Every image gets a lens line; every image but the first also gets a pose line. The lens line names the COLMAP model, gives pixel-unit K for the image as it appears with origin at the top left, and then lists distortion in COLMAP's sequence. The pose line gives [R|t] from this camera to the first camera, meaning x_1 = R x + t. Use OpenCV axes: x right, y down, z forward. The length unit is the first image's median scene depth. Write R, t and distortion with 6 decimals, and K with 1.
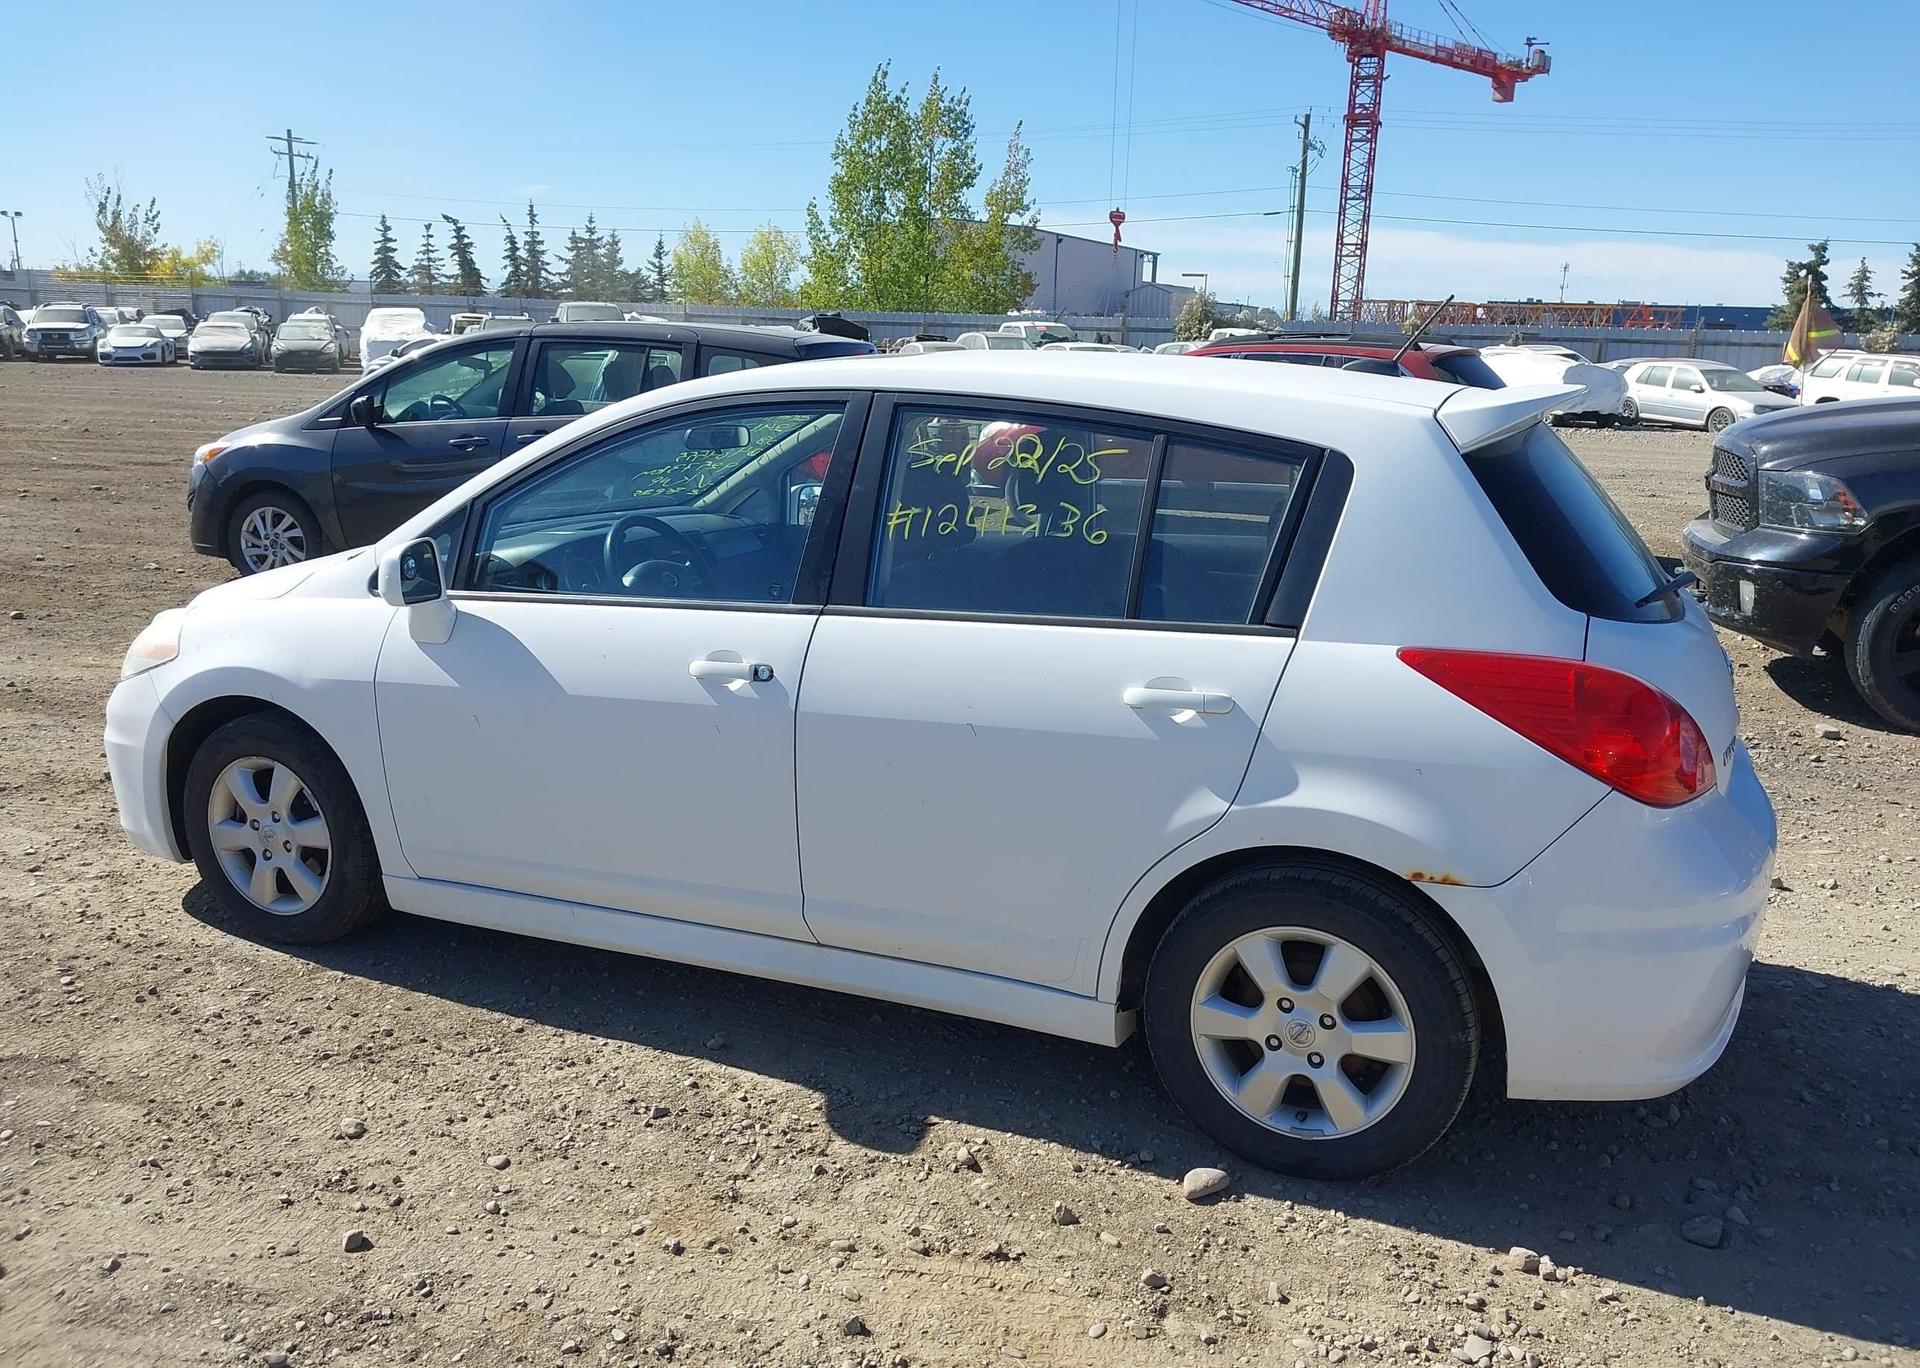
lens RADIAL K [[1509.3, 0, 978.7], [0, 1509.3, 690.8], [0, 0, 1]] dist [0.047789, -0.063835]
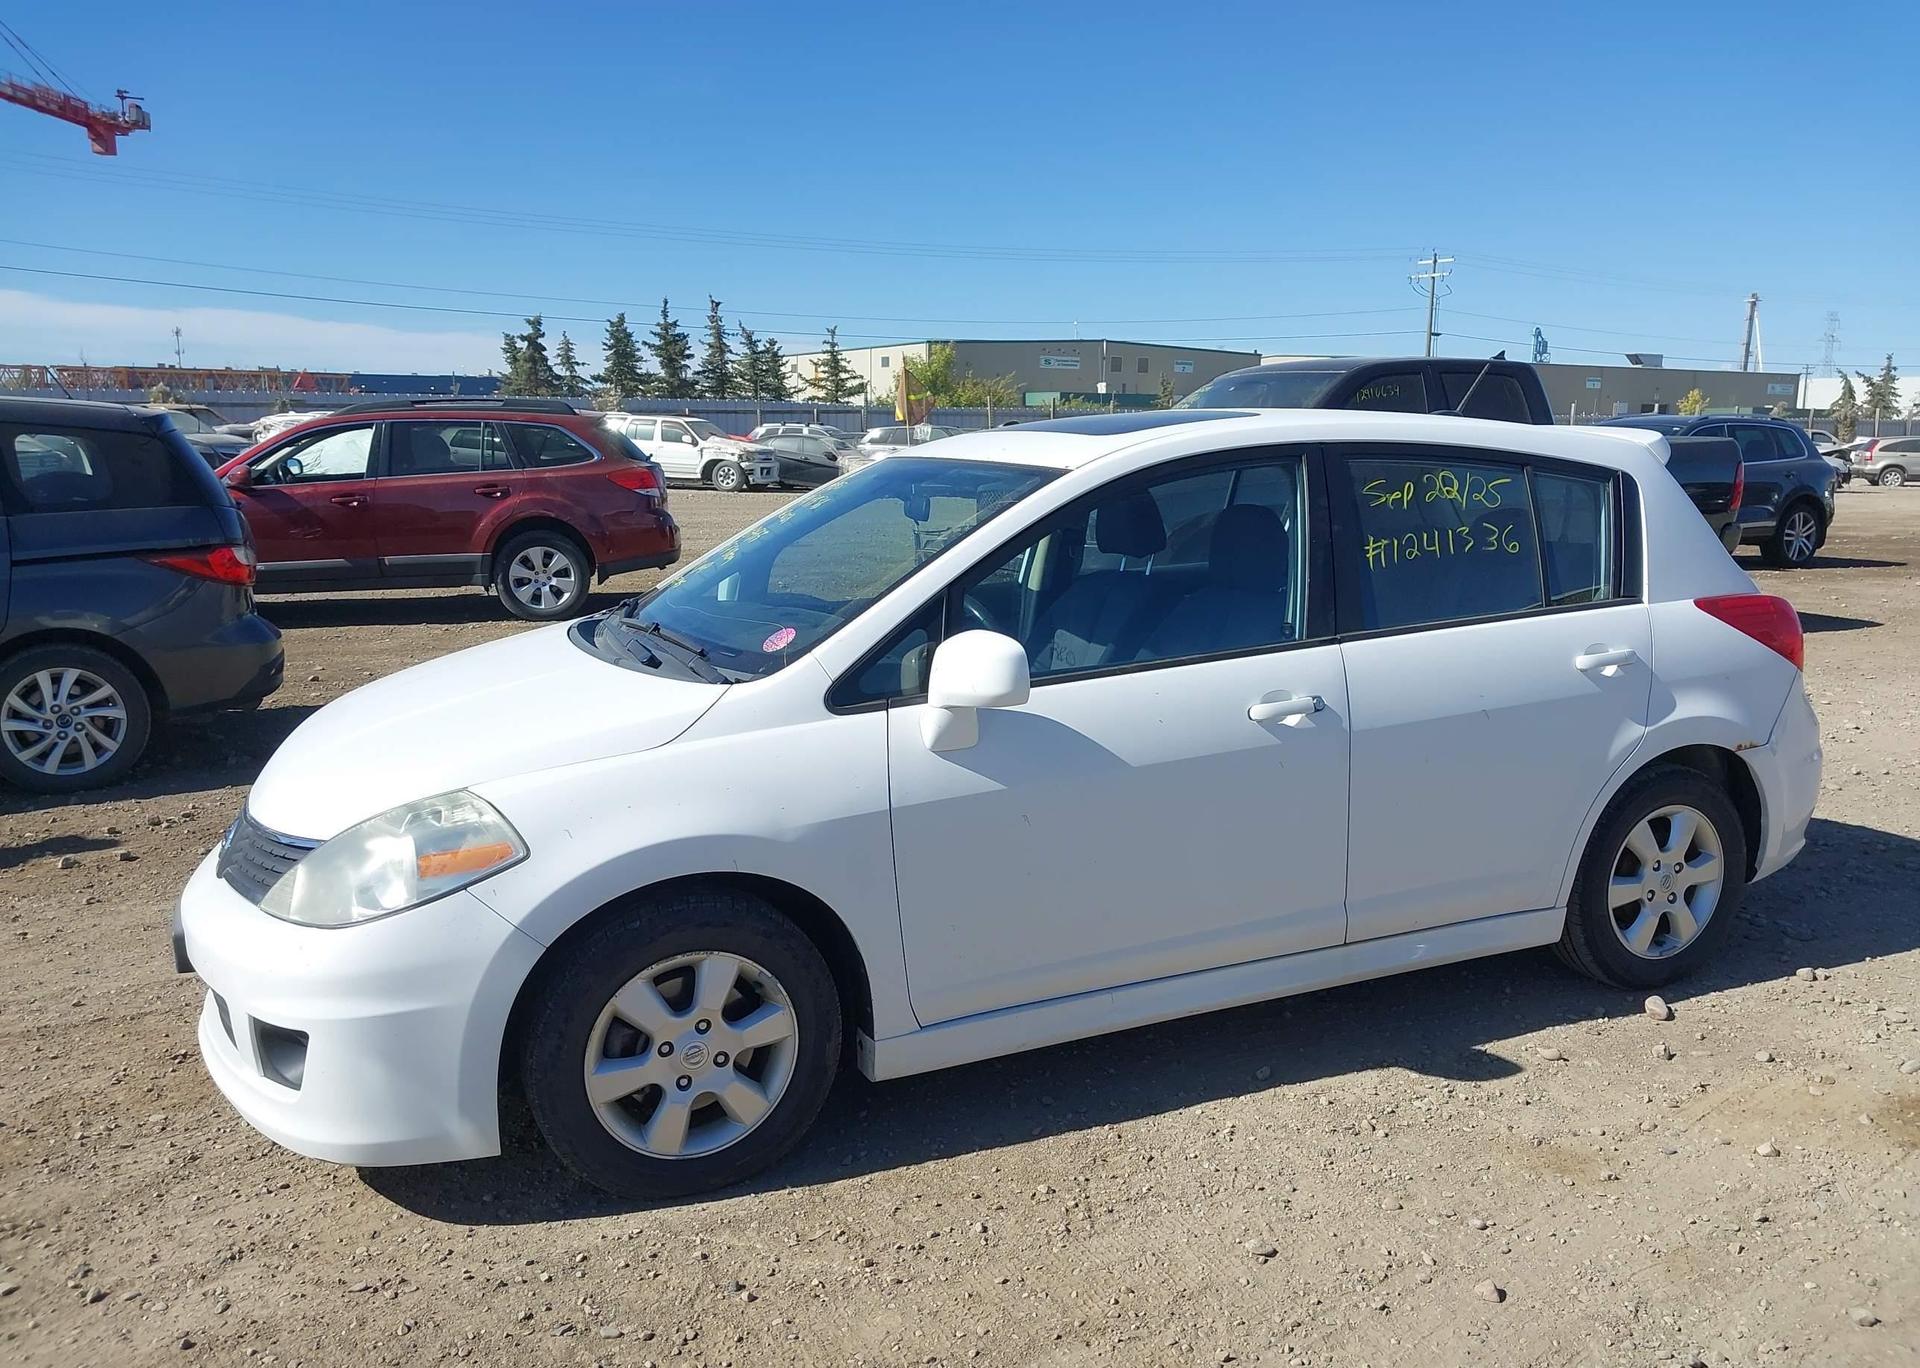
lens RADIAL K [[1509.3, 0, 991.0], [0, 1509.3, 685.5], [0, 0, 1]] dist [0.047789, -0.063835]
pose [[0.663293, -0.149276, 0.733321, -0.969724], [0.181939, 0.982670, 0.035470, -0.093904], [-0.725907, 0.109893, 0.678957, 0.382781]]
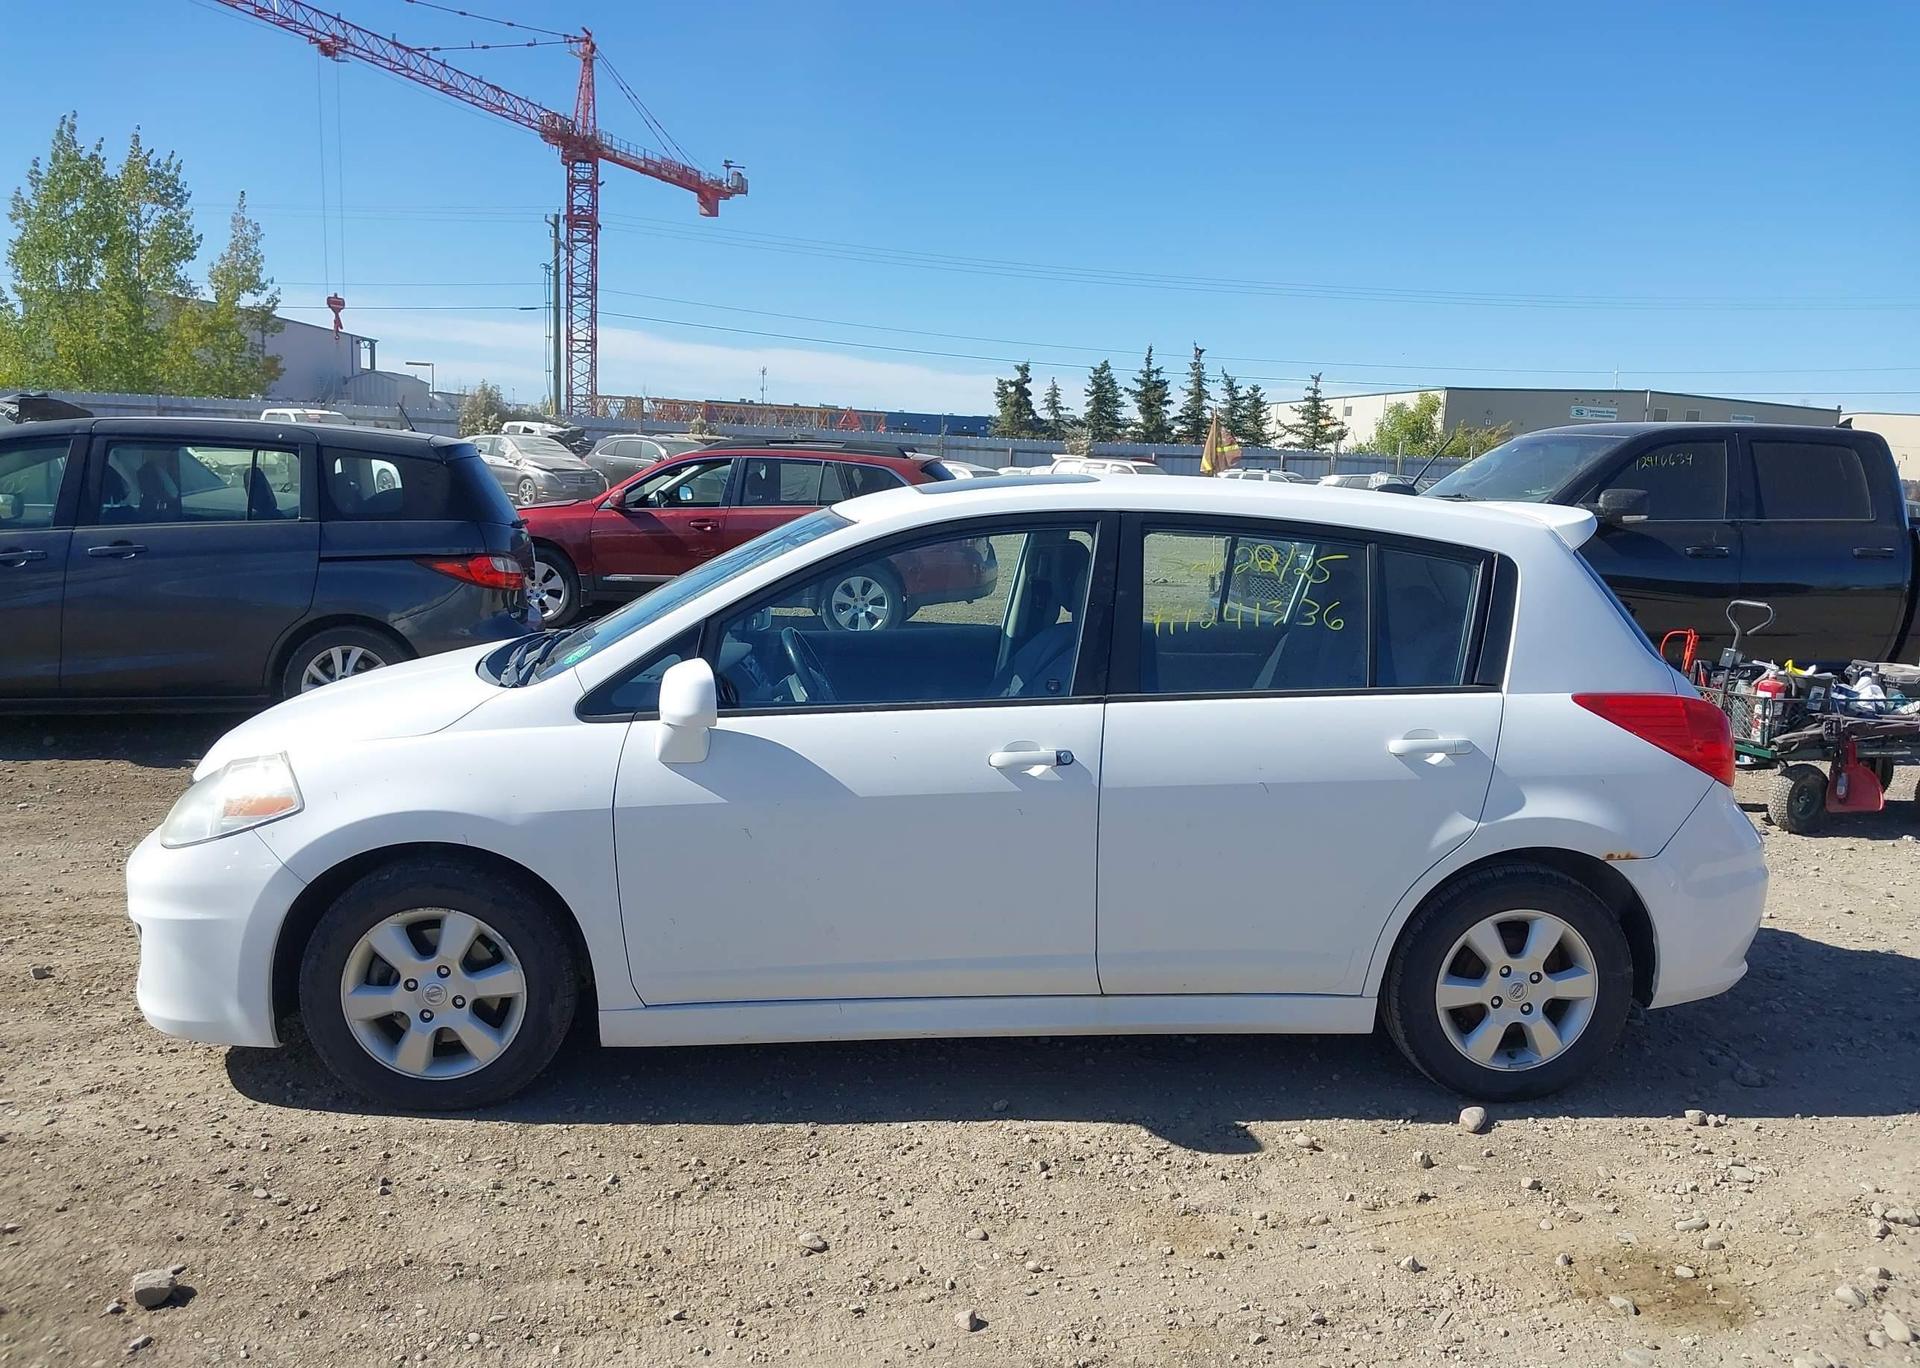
lens RADIAL K [[1509.3, 0, 986.5], [0, 1509.3, 687.6], [0, 0, 1]] dist [0.047789, -0.063835]
pose [[0.874523, -0.063730, 0.480779, -0.651639], [0.093066, 0.994957, -0.037396, -0.024515], [-0.475972, 0.077447, 0.876044, 0.031327]]
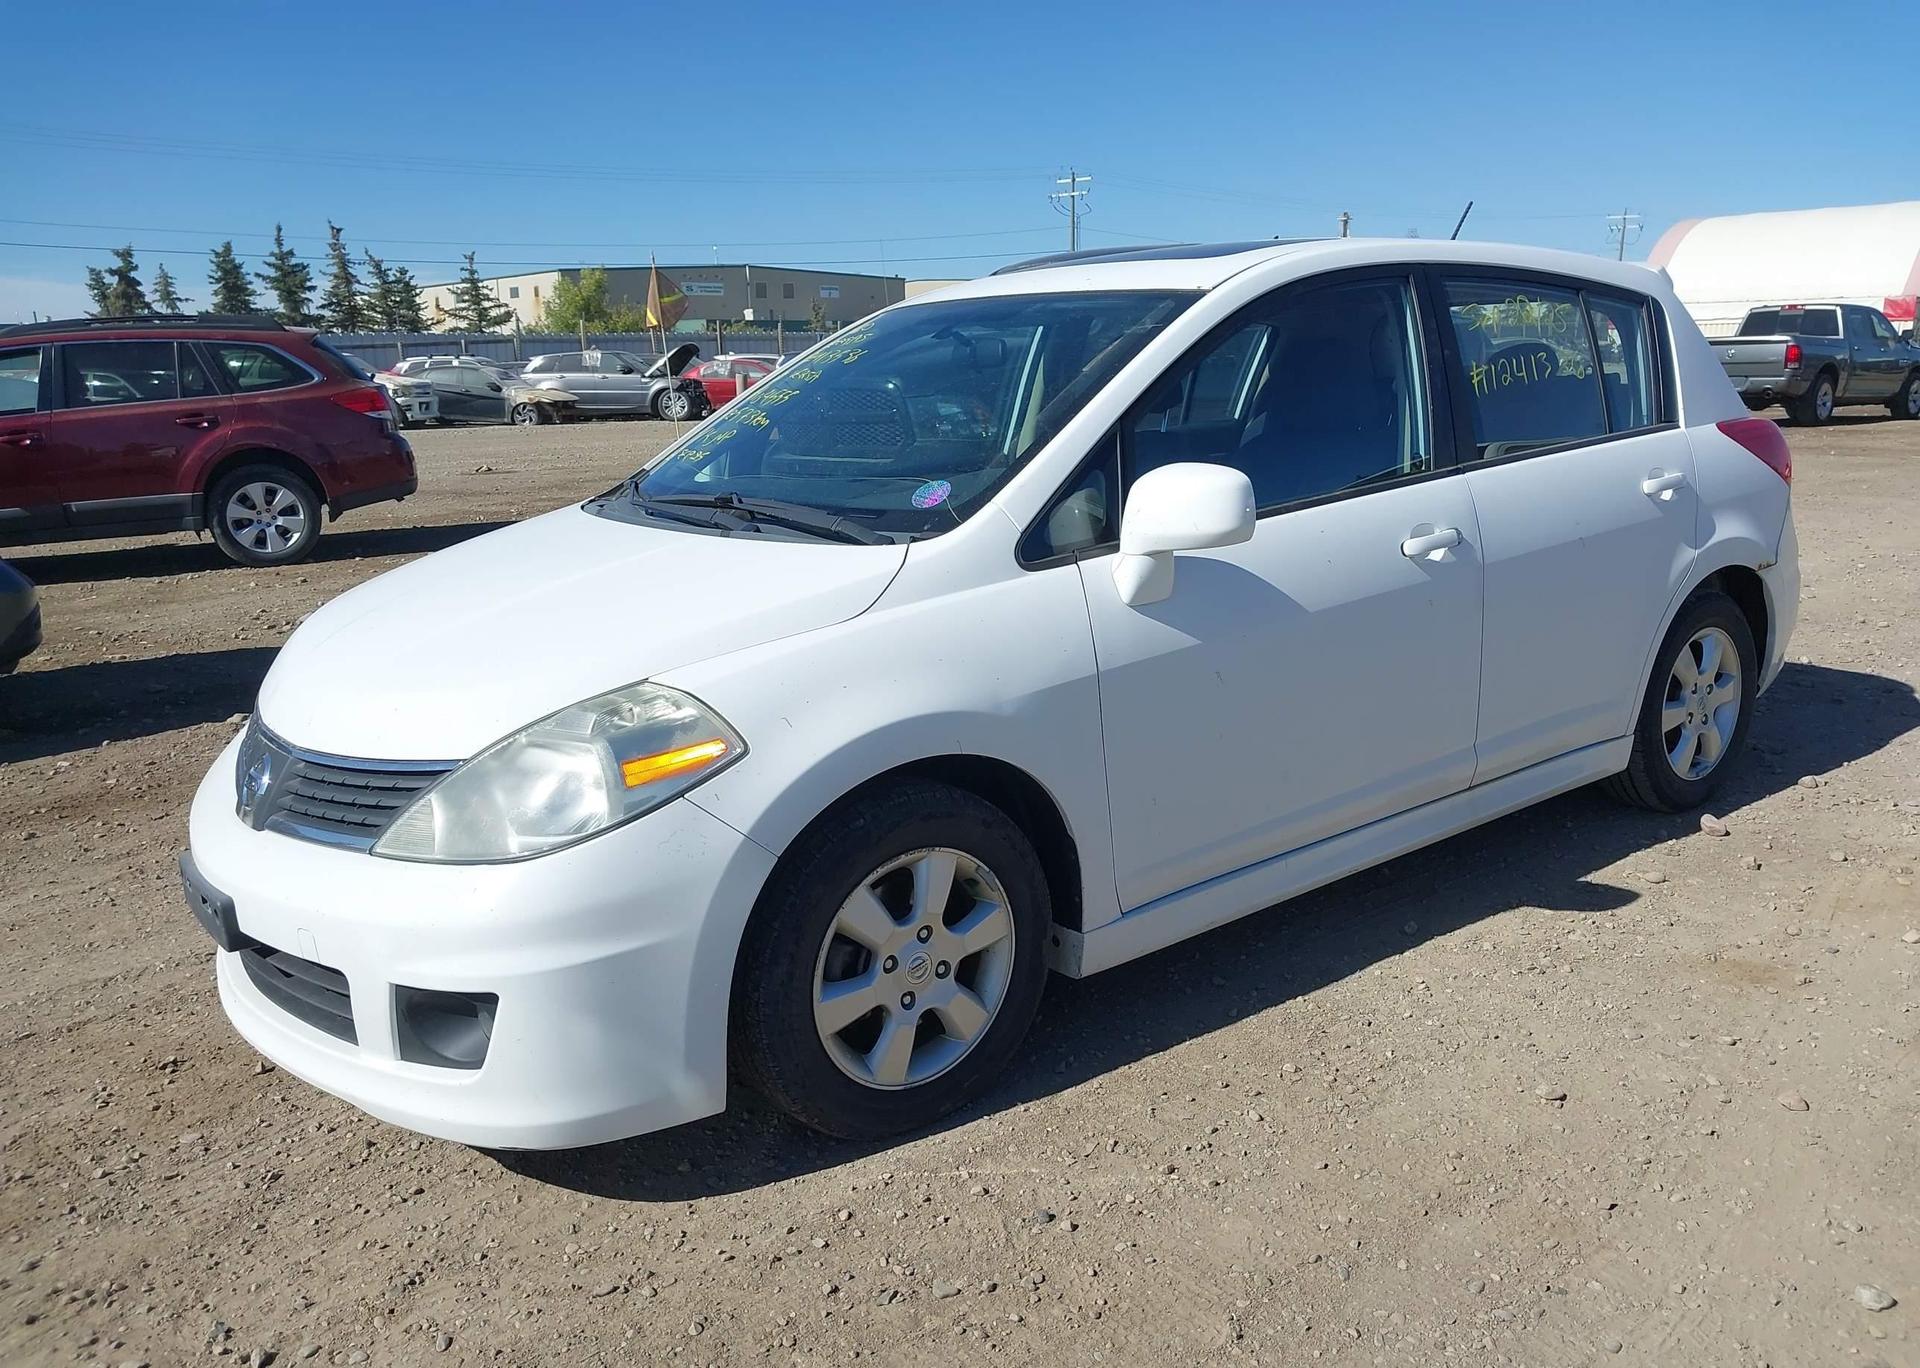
lens RADIAL K [[1509.3, 0, 988.1], [0, 1509.3, 677.6], [0, 0, 1]] dist [0.047789, -0.063835]
pose [[0.474473, -0.225226, 0.850969, -1.062640], [0.240323, 0.963132, 0.120916, -0.107250], [-0.846830, 0.147136, 0.511107, 0.668332]]
